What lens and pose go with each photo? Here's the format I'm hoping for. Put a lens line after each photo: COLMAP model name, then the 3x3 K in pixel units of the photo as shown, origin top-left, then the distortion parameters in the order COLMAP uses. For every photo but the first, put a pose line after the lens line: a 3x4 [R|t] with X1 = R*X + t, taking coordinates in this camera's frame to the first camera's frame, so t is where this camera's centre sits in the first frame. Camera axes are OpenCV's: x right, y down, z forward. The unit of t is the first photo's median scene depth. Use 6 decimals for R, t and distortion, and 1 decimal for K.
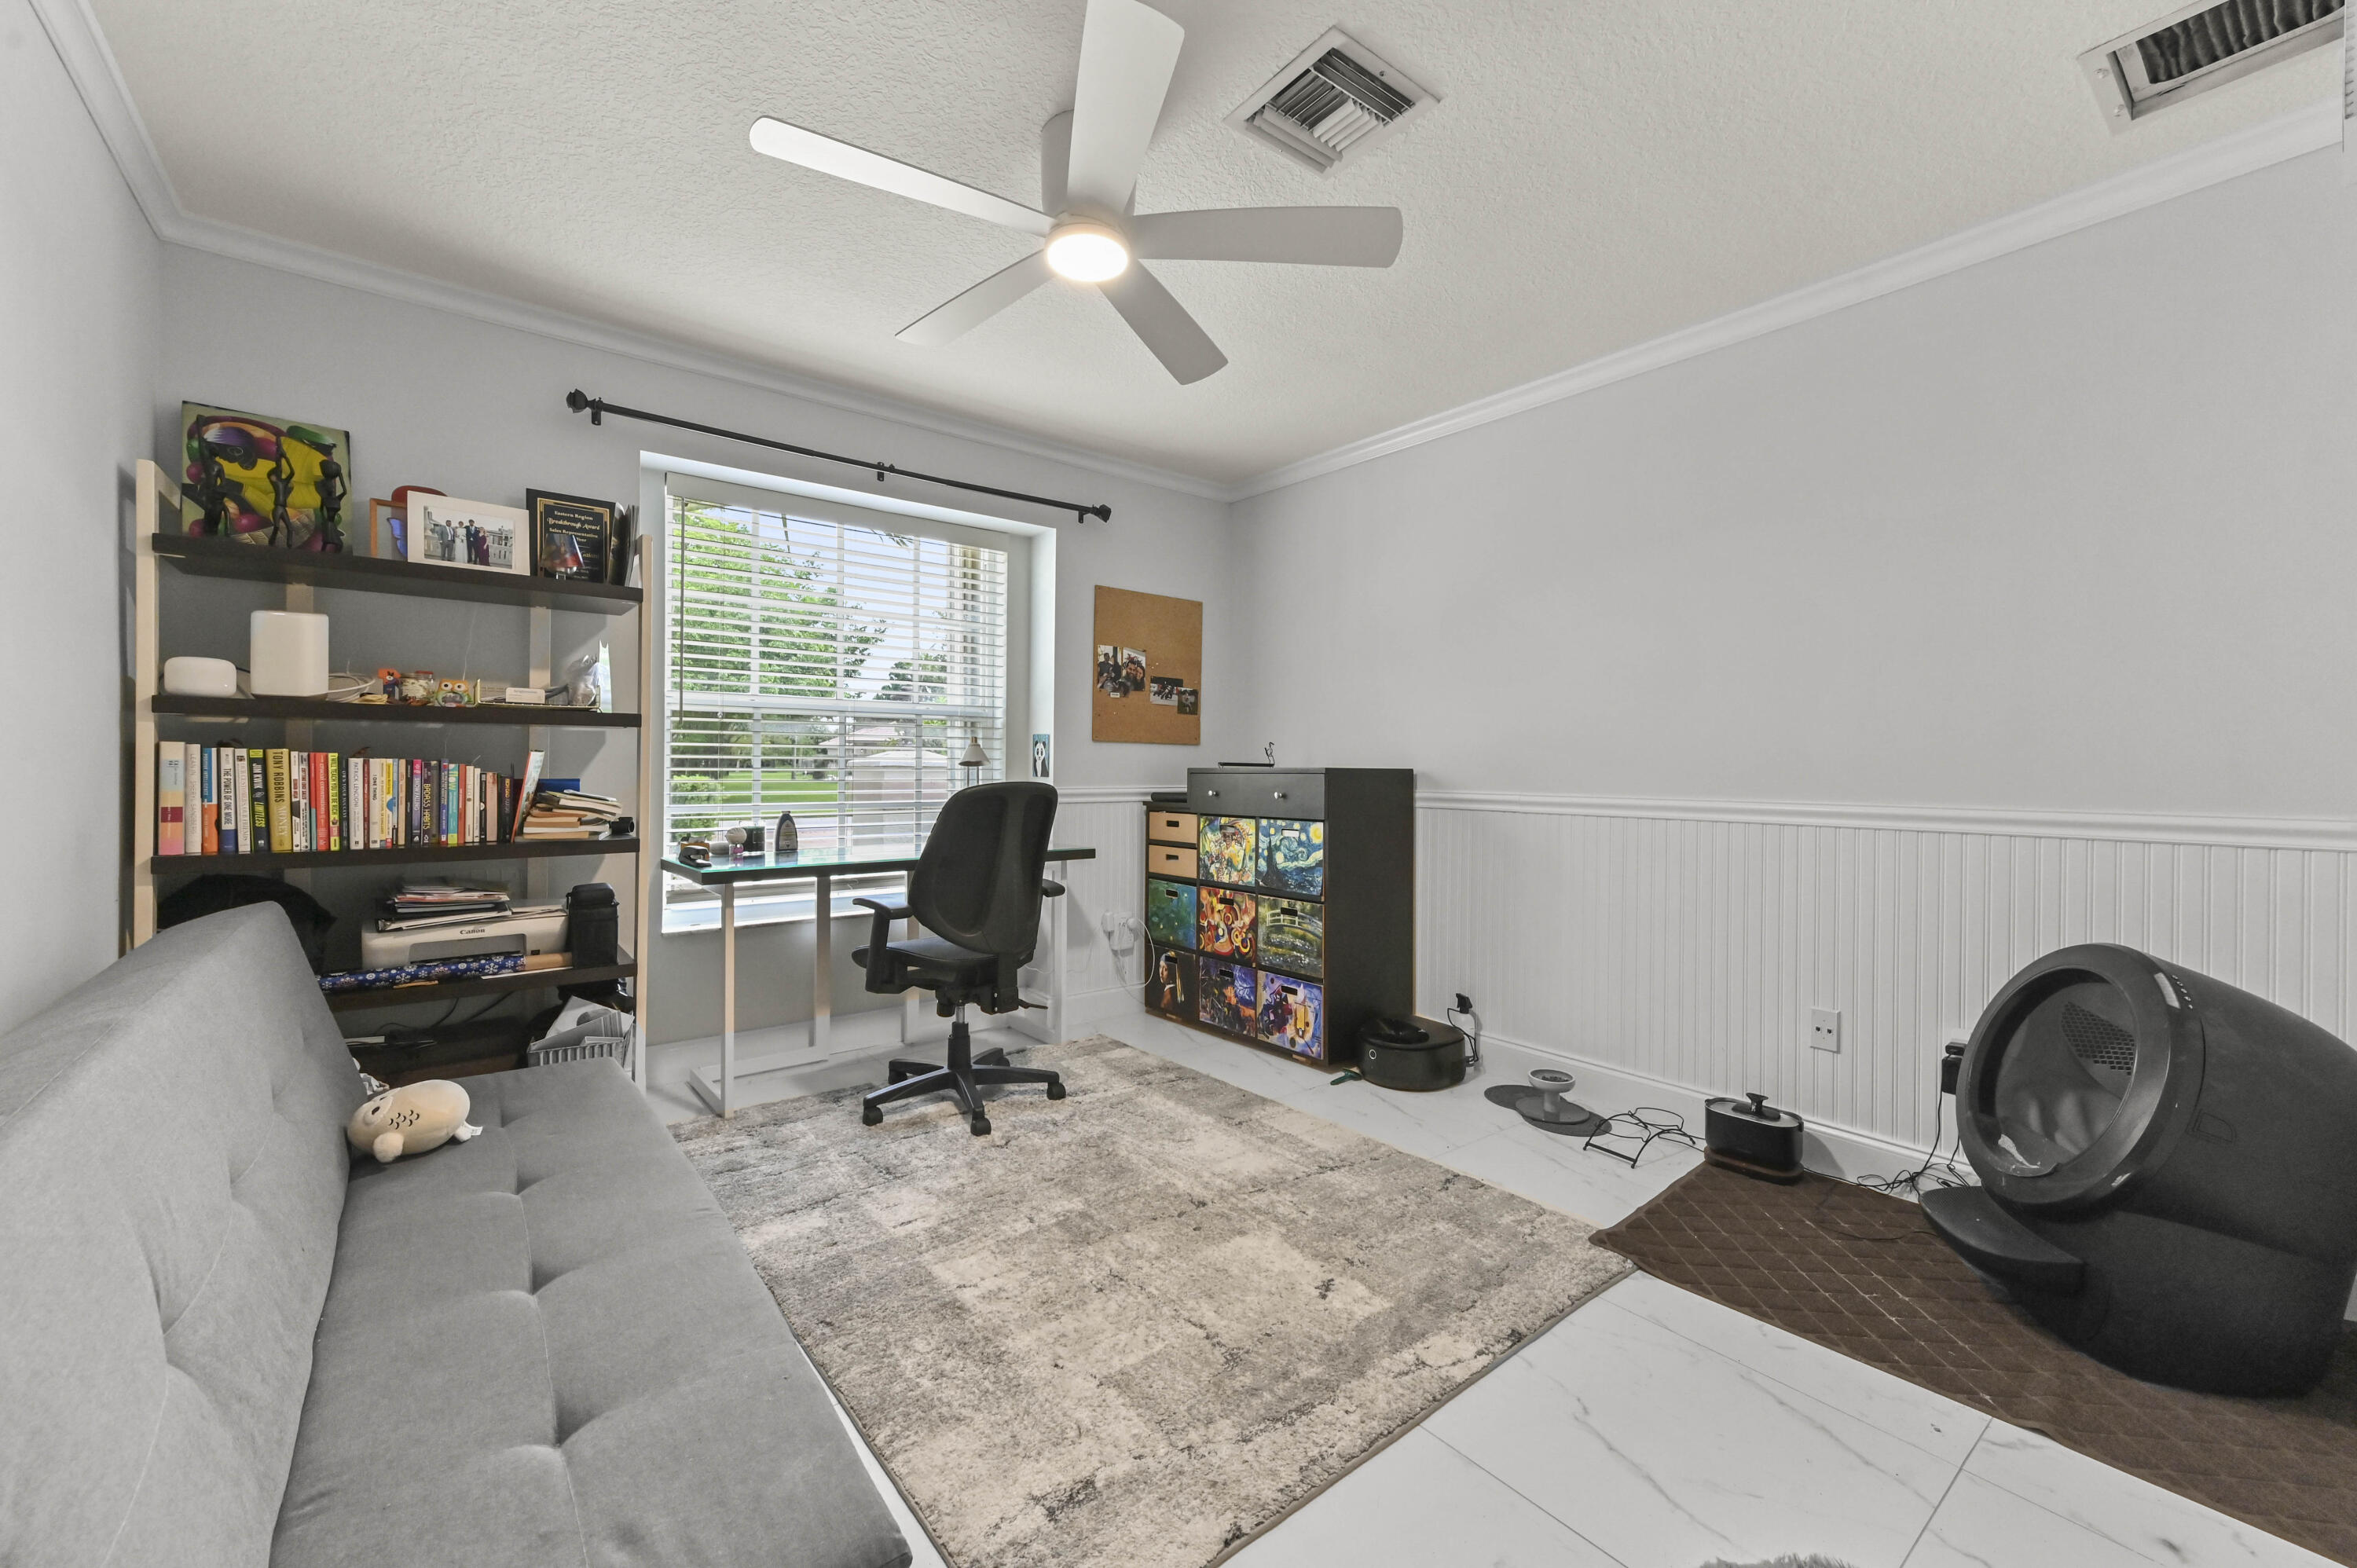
lens RADIAL K [[935.6, 0, 1174.9], [0, 935.6, 768.4], [0, 0, 1]] dist [0.014671, 0.000080]
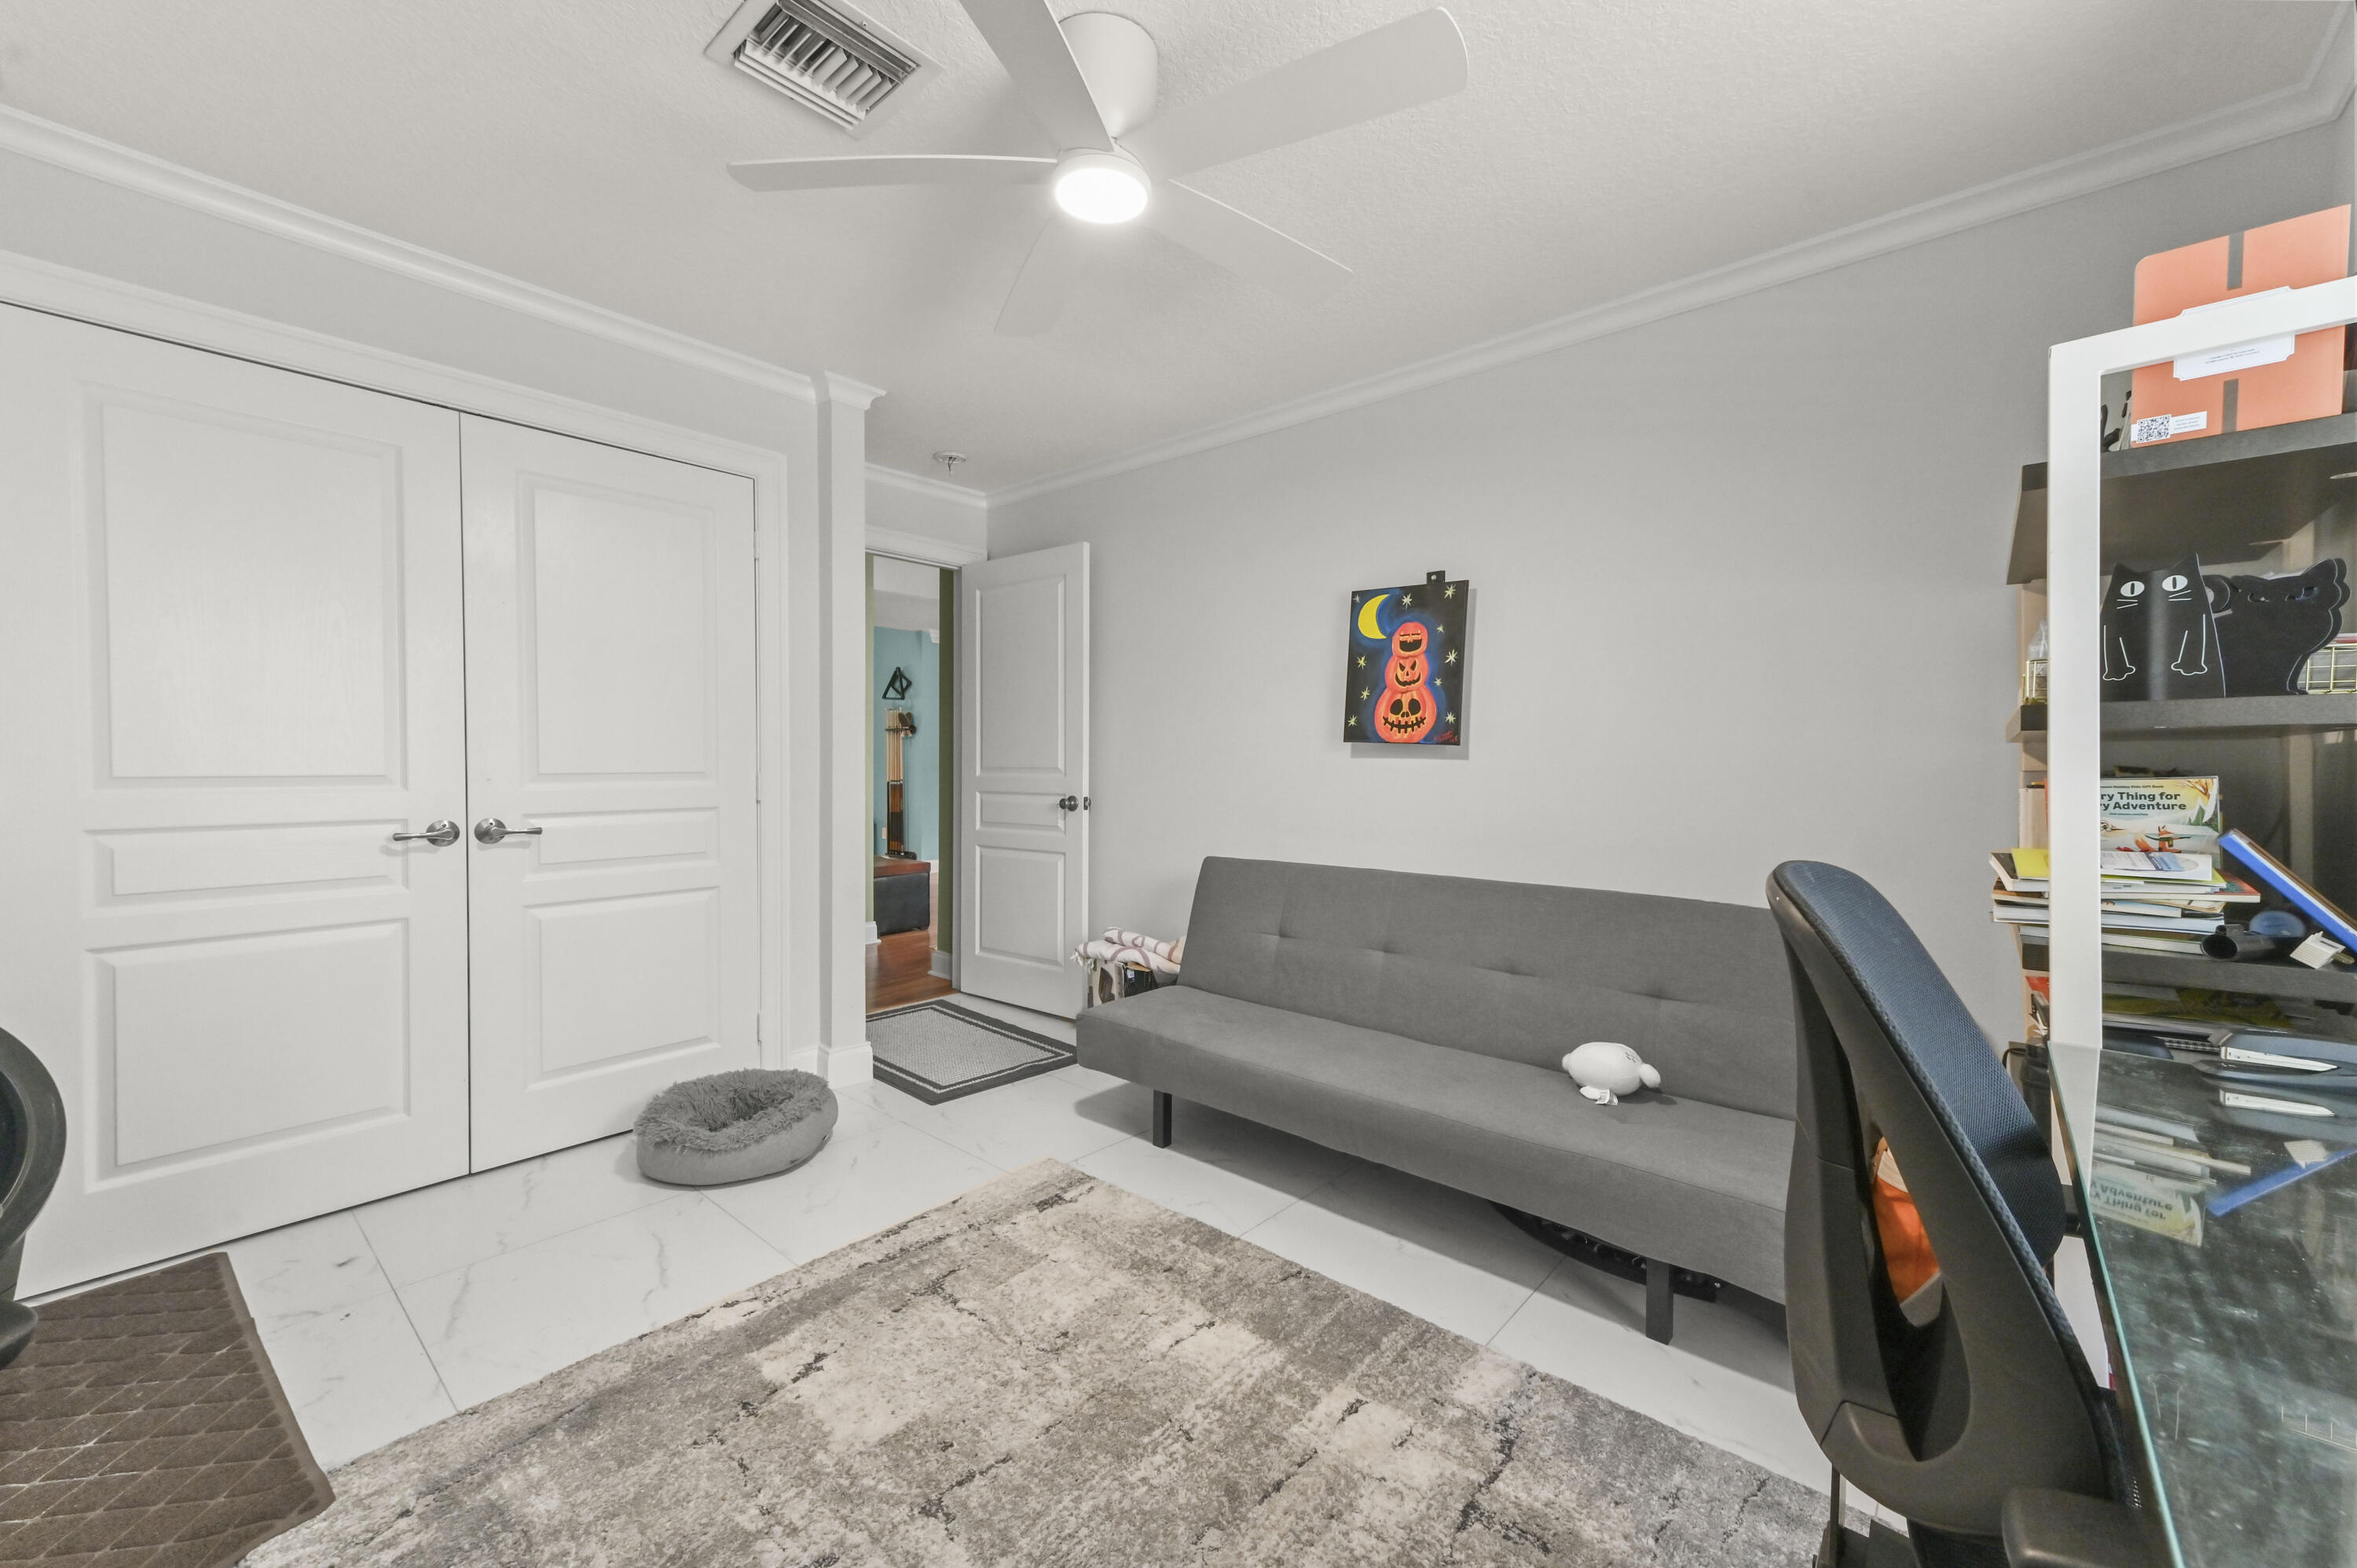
lens RADIAL K [[935.6, 0, 1174.9], [0, 935.6, 768.4], [0, 0, 1]] dist [0.014671, 0.000080]
pose [[-0.983250, -0.016921, -0.181473, -0.007139], [-0.019552, 0.999728, 0.012720, -0.032164], [0.181208, 0.016055, -0.983314, 2.055212]]
